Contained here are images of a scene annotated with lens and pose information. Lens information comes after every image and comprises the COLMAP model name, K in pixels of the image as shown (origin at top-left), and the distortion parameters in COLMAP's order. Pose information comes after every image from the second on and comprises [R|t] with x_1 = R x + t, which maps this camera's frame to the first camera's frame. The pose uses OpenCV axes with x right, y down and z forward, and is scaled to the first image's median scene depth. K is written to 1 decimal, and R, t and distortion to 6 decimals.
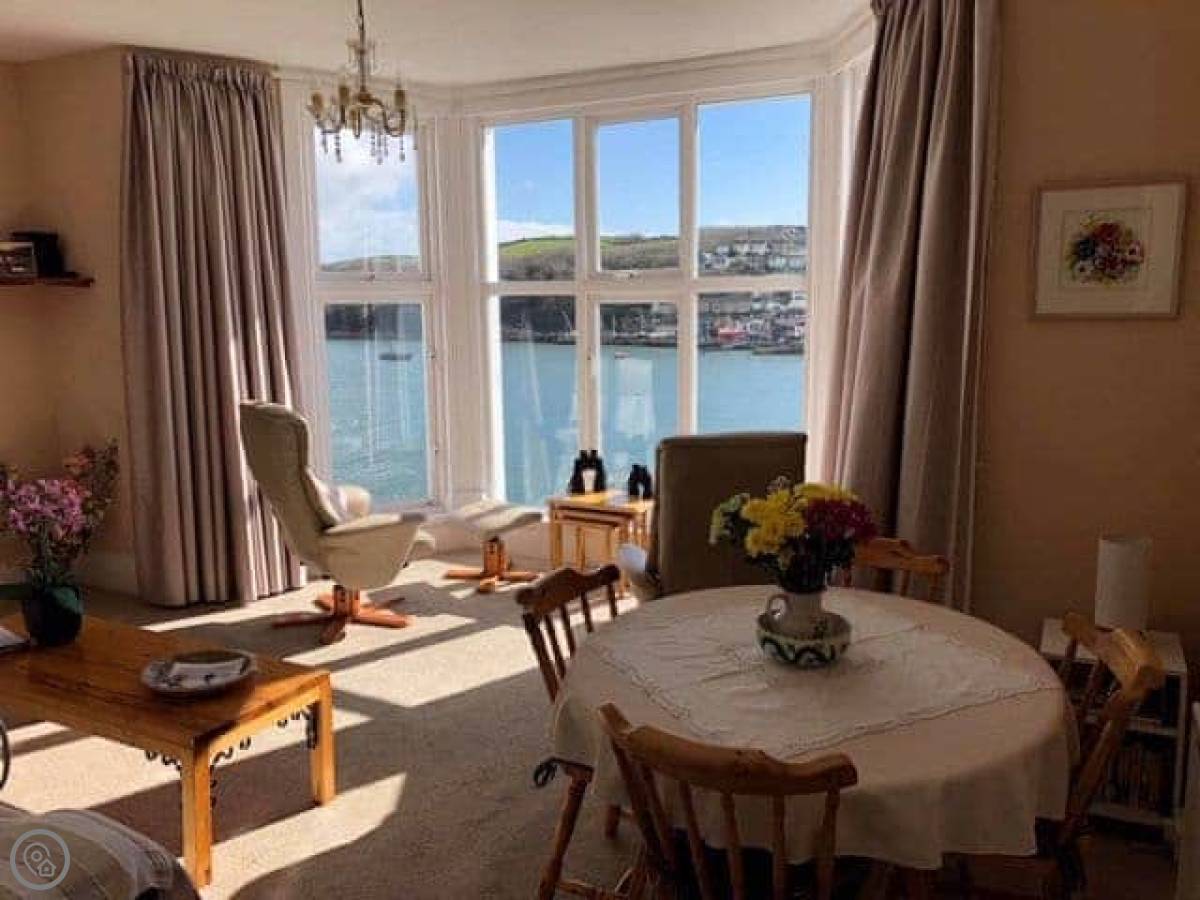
lens RADIAL K [[1496.4, 0, 600.0], [0, 1496.4, 450.0], [0, 0, 1]] dist [0.699020, -0.003023]
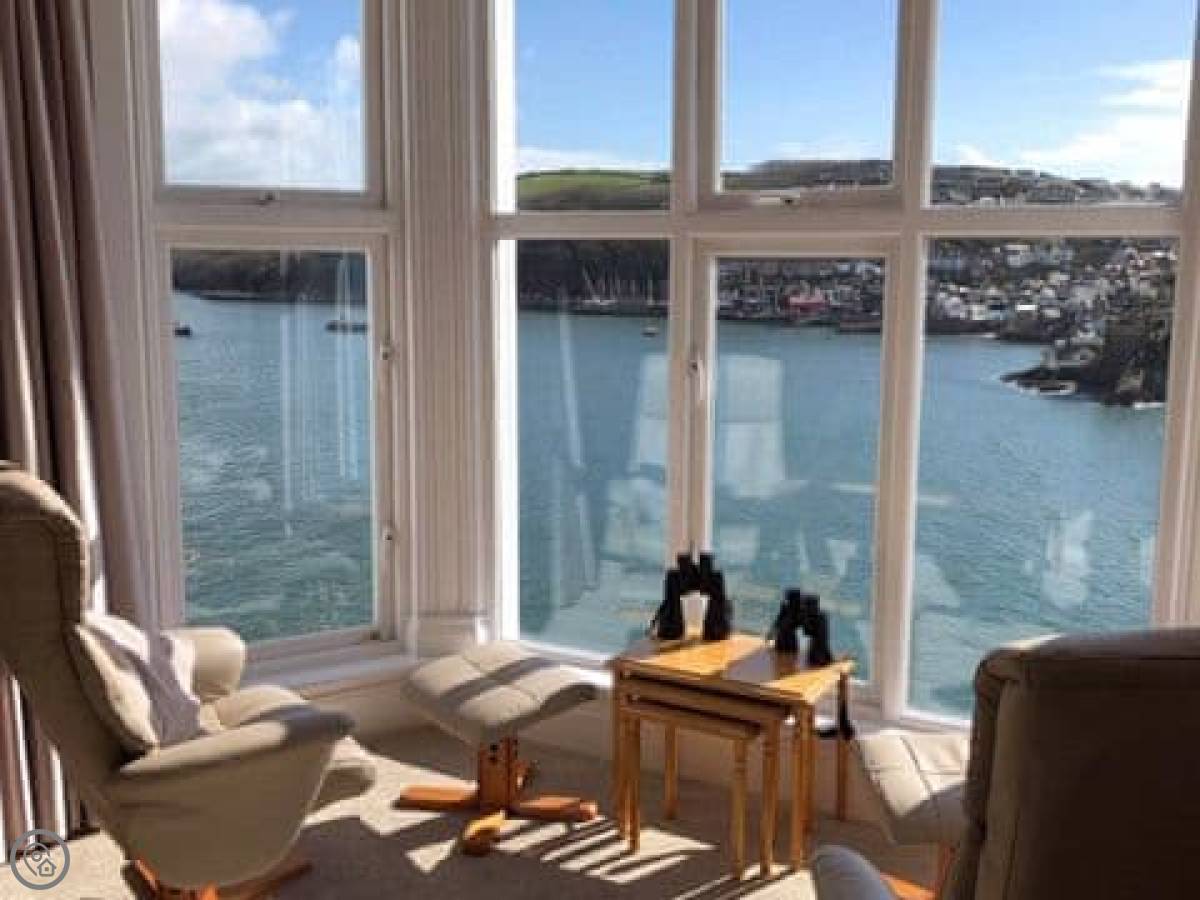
lens RADIAL K [[1565.5, 0, 600.0], [0, 1565.5, 450.0], [0, 0, 1]] dist [0.283409, -0.038904]
pose [[0.999762, 0.020372, 0.007805, -0.041968], [-0.020546, 0.999528, 0.022836, -0.043511], [-0.007336, -0.022991, 0.999709, 0.468783]]
